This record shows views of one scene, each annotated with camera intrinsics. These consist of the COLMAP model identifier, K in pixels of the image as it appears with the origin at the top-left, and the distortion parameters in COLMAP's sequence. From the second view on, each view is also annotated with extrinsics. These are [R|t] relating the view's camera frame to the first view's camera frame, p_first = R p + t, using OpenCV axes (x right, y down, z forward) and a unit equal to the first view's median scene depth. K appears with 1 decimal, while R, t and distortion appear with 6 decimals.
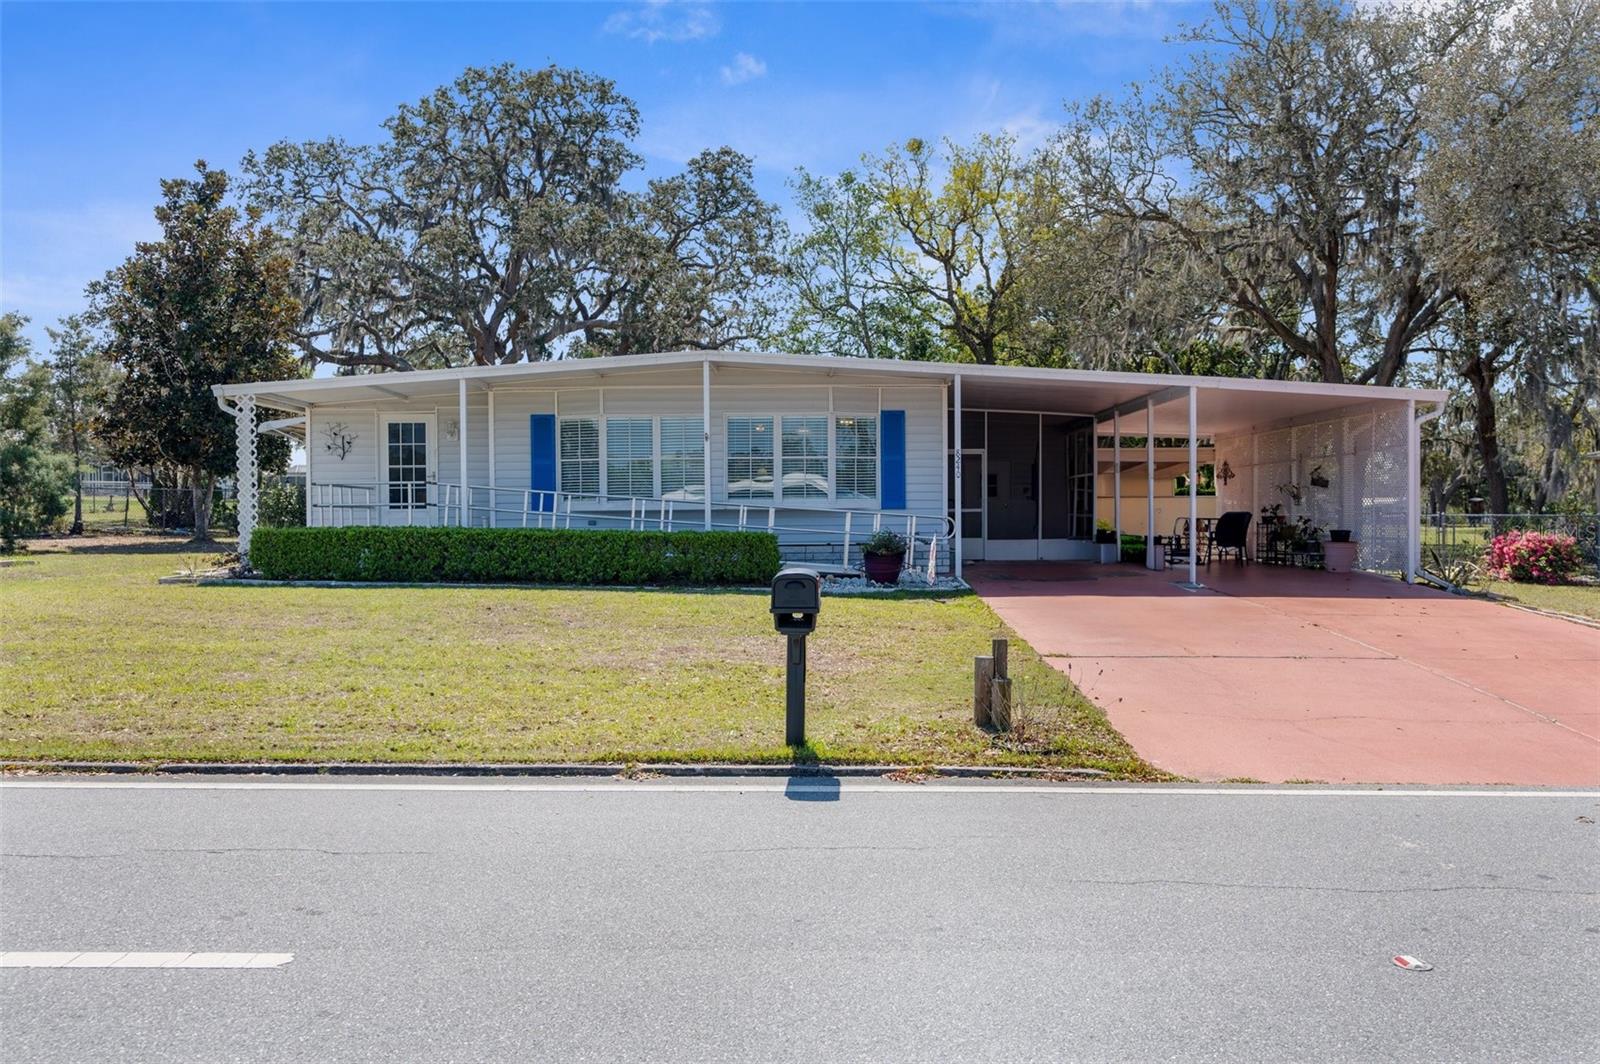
lens RADIAL K [[1288.4, 0, 801.0], [0, 1288.4, 531.7], [0, 0, 1]] dist [0.011809, -0.002263]
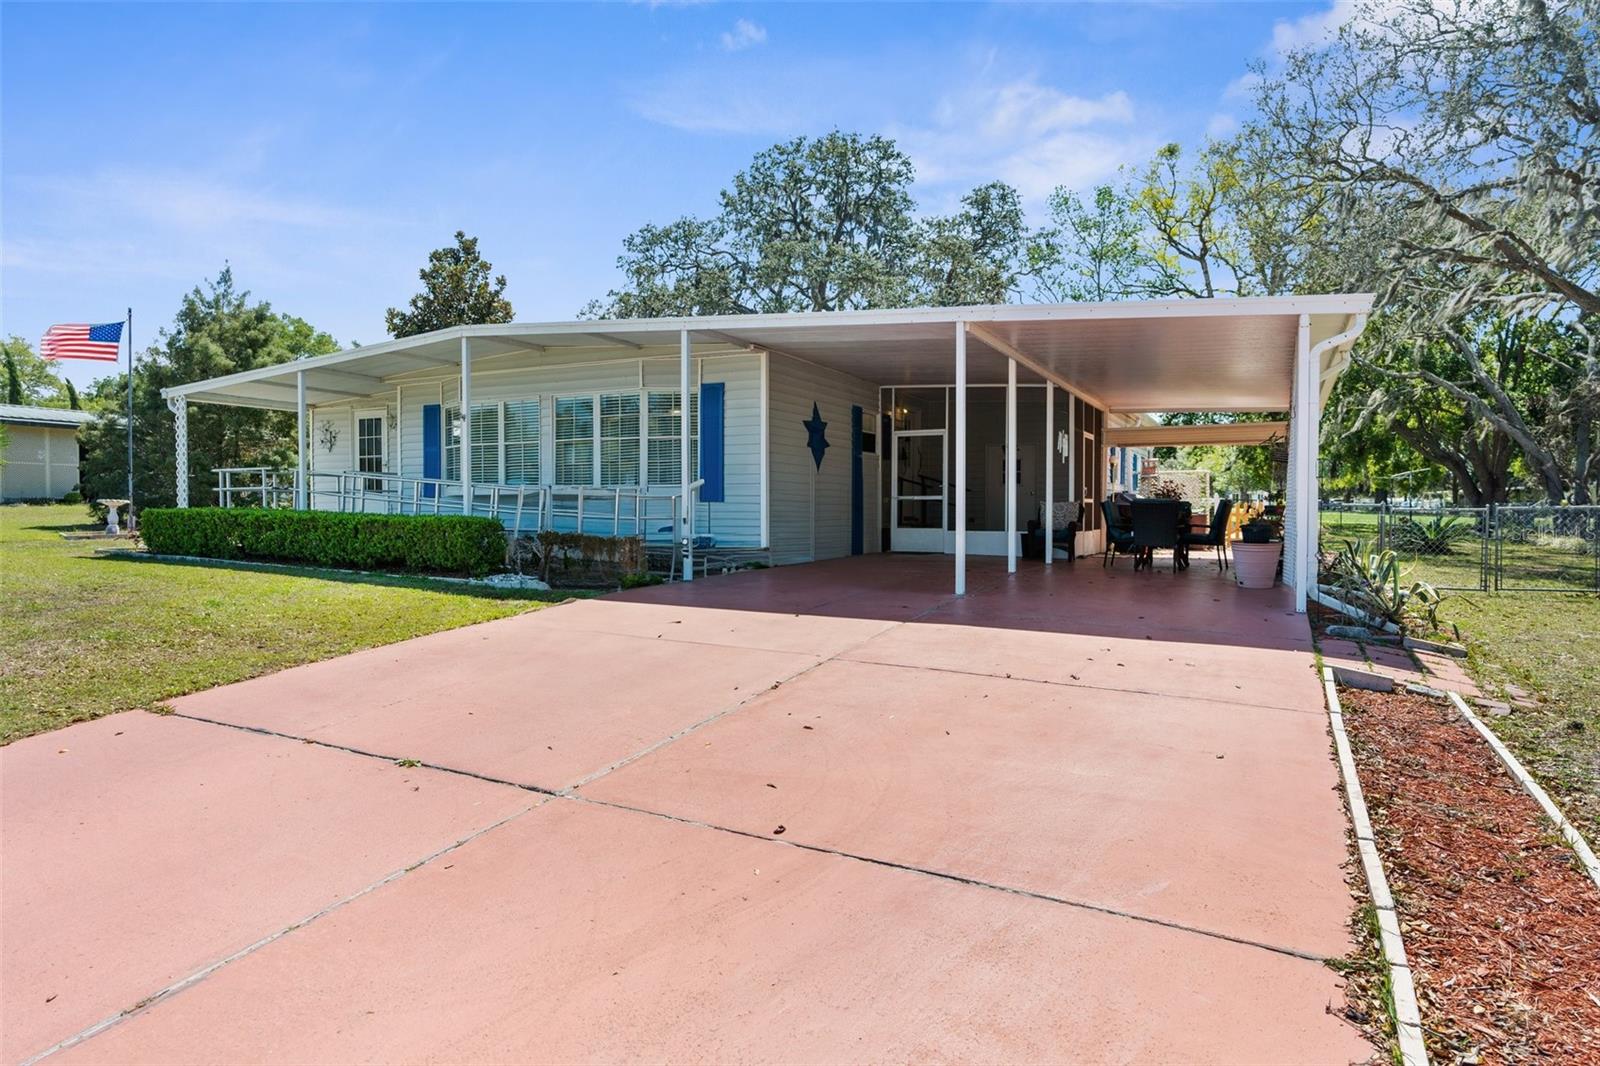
lens RADIAL K [[947.0, 0, 784.8], [0, 947.0, 526.3], [0, 0, 1]] dist [-0.008832, 0.005562]
pose [[0.888684, 0.016806, -0.458212, 0.403676], [-0.013831, 0.999856, 0.009847, -0.002502], [0.458311, -0.002413, 0.888788, 0.429317]]
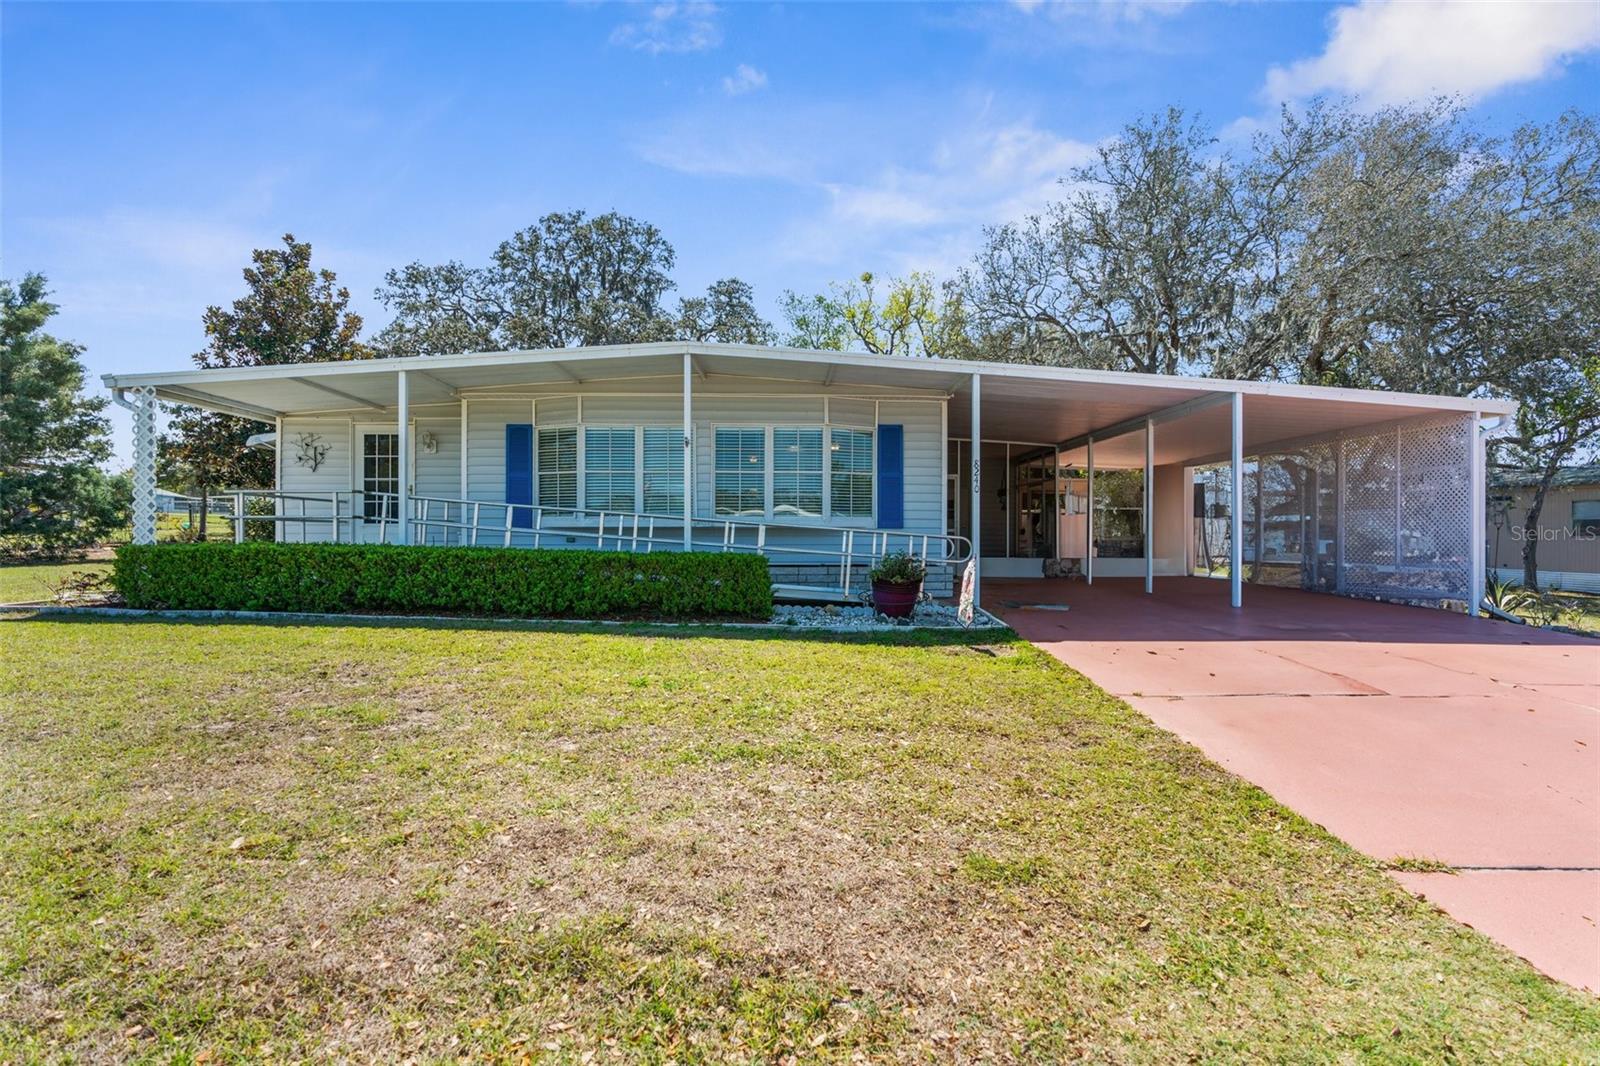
lens RADIAL K [[733.3, 0, 801.6], [0, 733.3, 531.5], [0, 0, 1]] dist [-0.001217, -0.000095]
pose [[0.999575, 0.008601, 0.027859, -0.008555], [-0.008171, 0.999847, -0.015486, -0.006079], [-0.027988, 0.015252, 0.999492, 0.447874]]
